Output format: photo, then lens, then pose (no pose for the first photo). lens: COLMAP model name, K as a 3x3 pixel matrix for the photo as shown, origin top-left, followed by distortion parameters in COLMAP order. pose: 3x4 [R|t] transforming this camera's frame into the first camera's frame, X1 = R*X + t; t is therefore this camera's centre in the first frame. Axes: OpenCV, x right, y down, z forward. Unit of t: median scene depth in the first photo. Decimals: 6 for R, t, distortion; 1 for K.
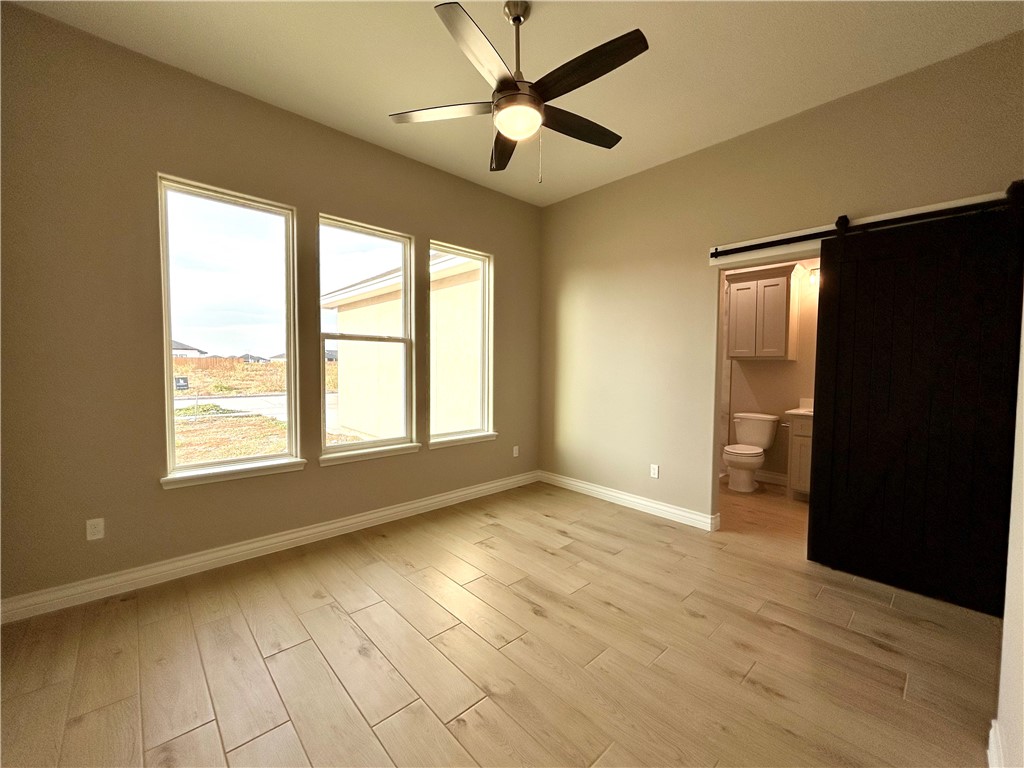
lens RADIAL K [[413.9, 0, 510.7], [0, 413.9, 383.3], [0, 0, 1]] dist [-0.002168, 0.000519]
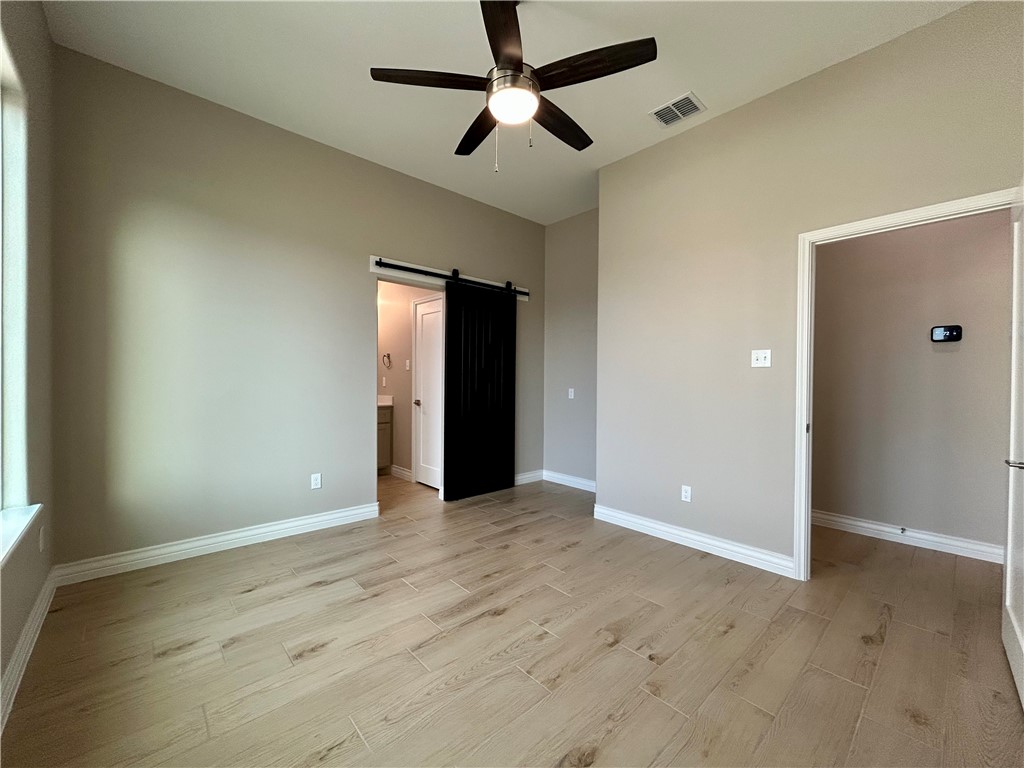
lens RADIAL K [[413.9, 0, 510.7], [0, 413.9, 383.3], [0, 0, 1]] dist [-0.002168, 0.000519]
pose [[0.009326, -0.016603, 0.999819, -0.622111], [0.035432, 0.999240, 0.016262, 0.002934], [-0.999329, 0.035274, 0.009907, 0.659060]]
